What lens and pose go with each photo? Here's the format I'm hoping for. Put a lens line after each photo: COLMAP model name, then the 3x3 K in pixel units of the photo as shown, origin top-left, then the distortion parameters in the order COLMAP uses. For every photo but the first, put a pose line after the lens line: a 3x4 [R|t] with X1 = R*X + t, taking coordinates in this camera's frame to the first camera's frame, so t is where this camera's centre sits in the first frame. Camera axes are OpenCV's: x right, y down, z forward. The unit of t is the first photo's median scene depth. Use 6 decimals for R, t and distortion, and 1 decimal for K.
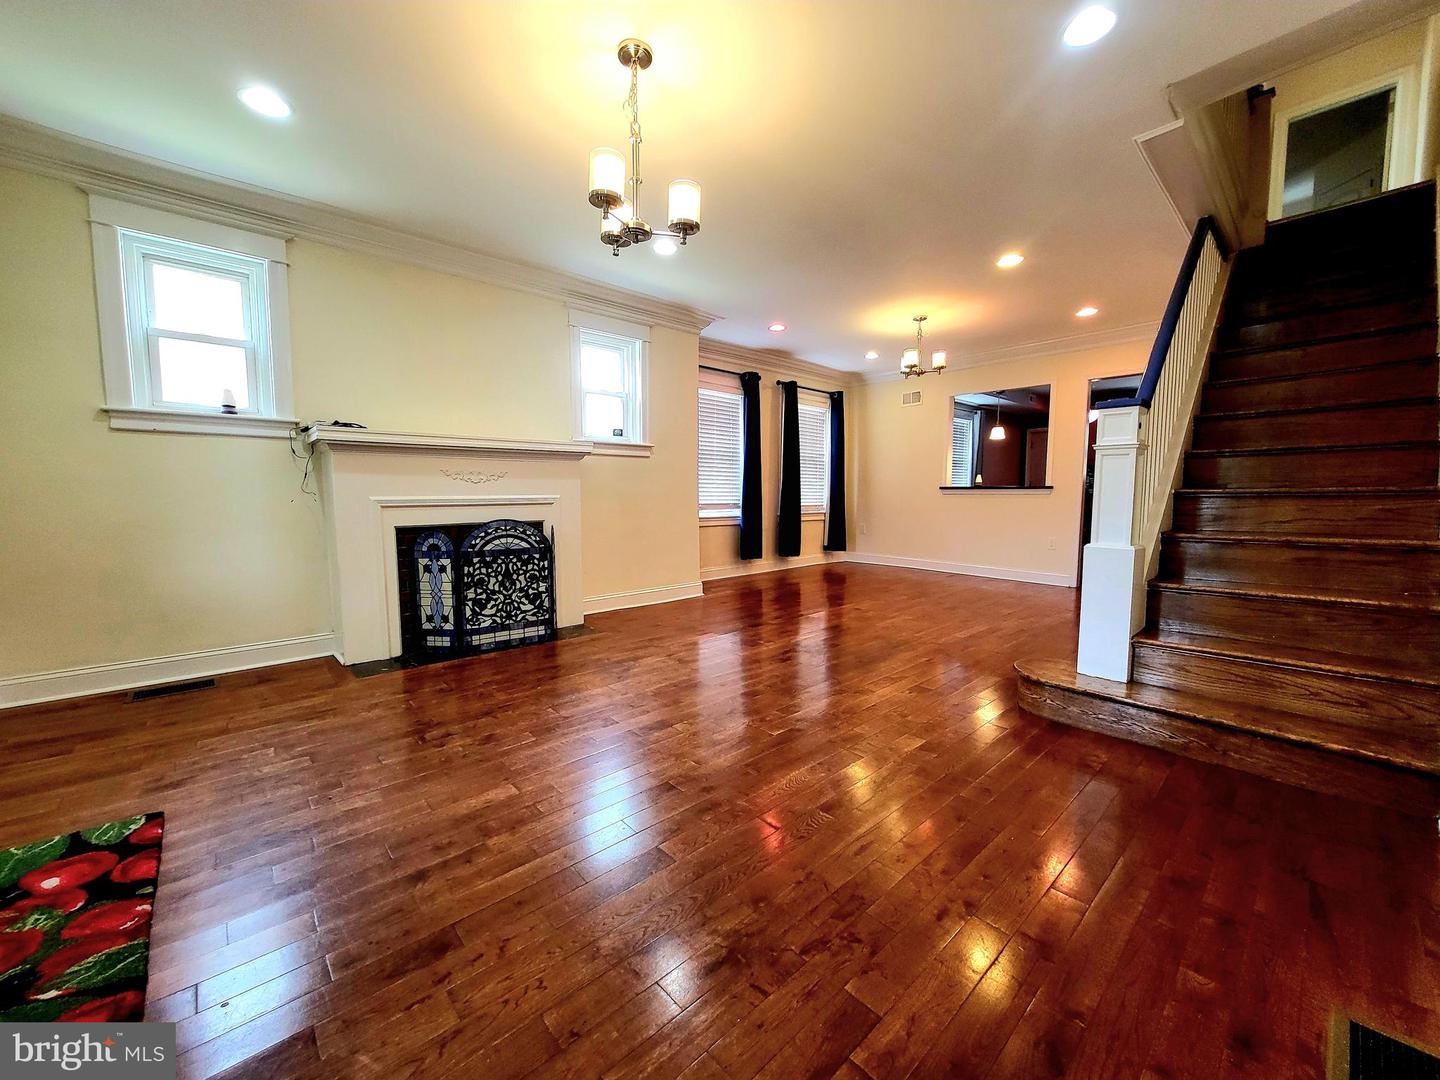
lens RADIAL K [[567.2, 0, 723.0], [0, 567.2, 537.2], [0, 0, 1]] dist [-0.000971, -0.000852]
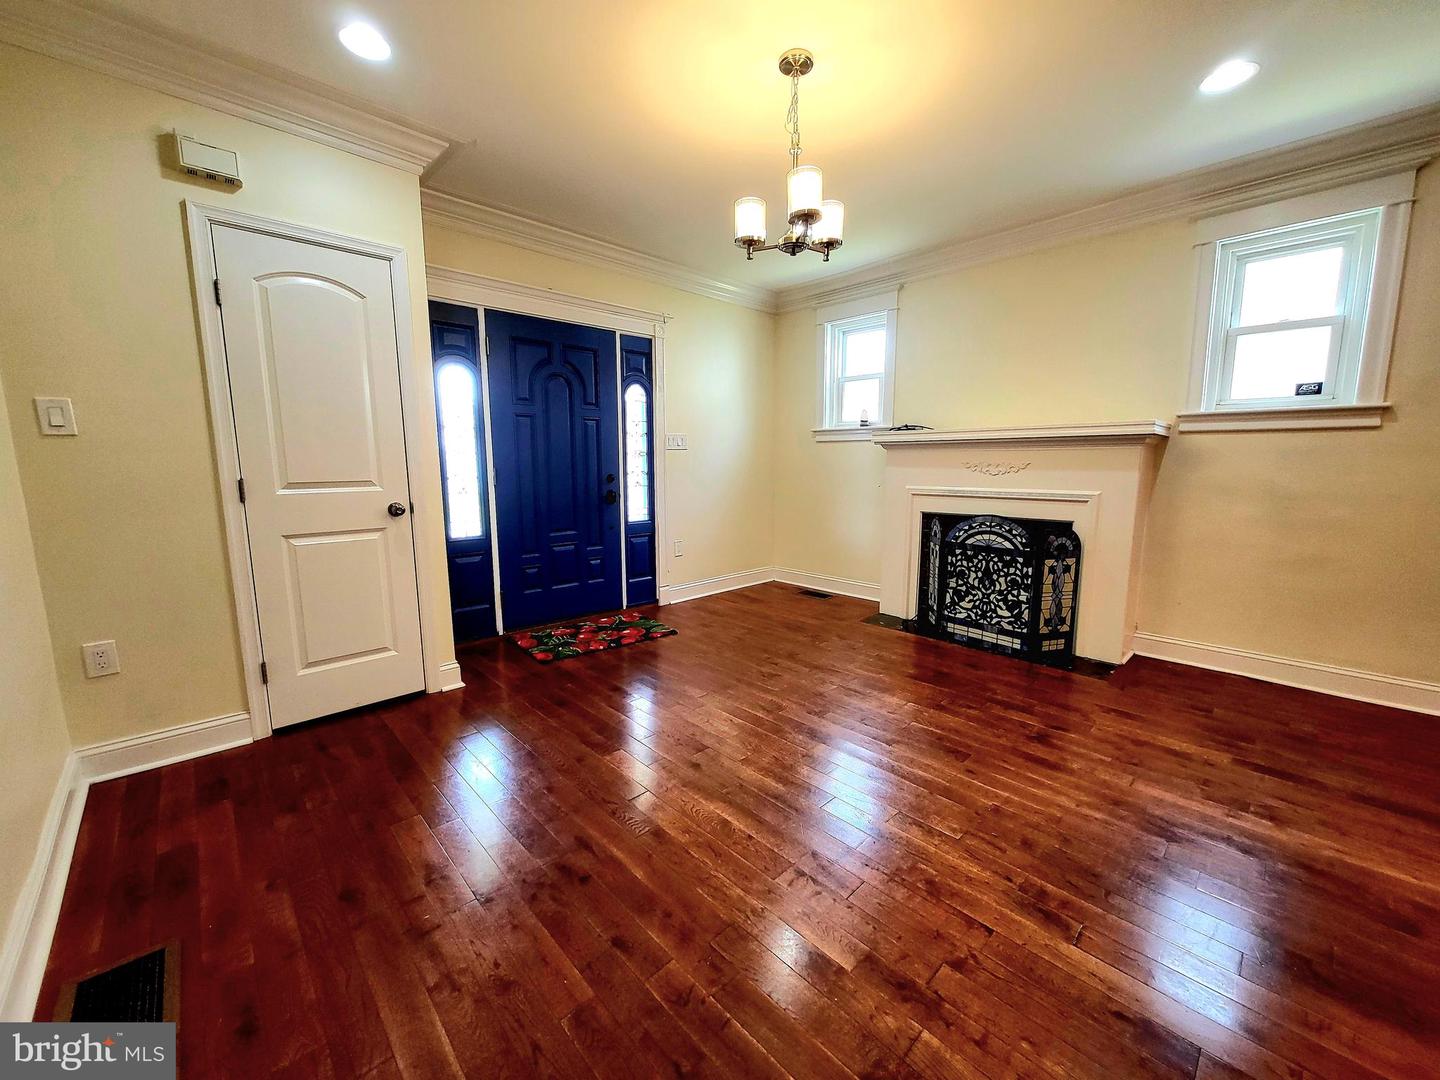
lens RADIAL K [[567.2, 0, 723.0], [0, 567.2, 537.2], [0, 0, 1]] dist [-0.000971, -0.000852]
pose [[0.018635, 0.135522, -0.990599, 0.553137], [-0.079201, 0.987858, 0.133657, -0.086324], [0.996684, 0.075966, 0.029142, 0.530331]]
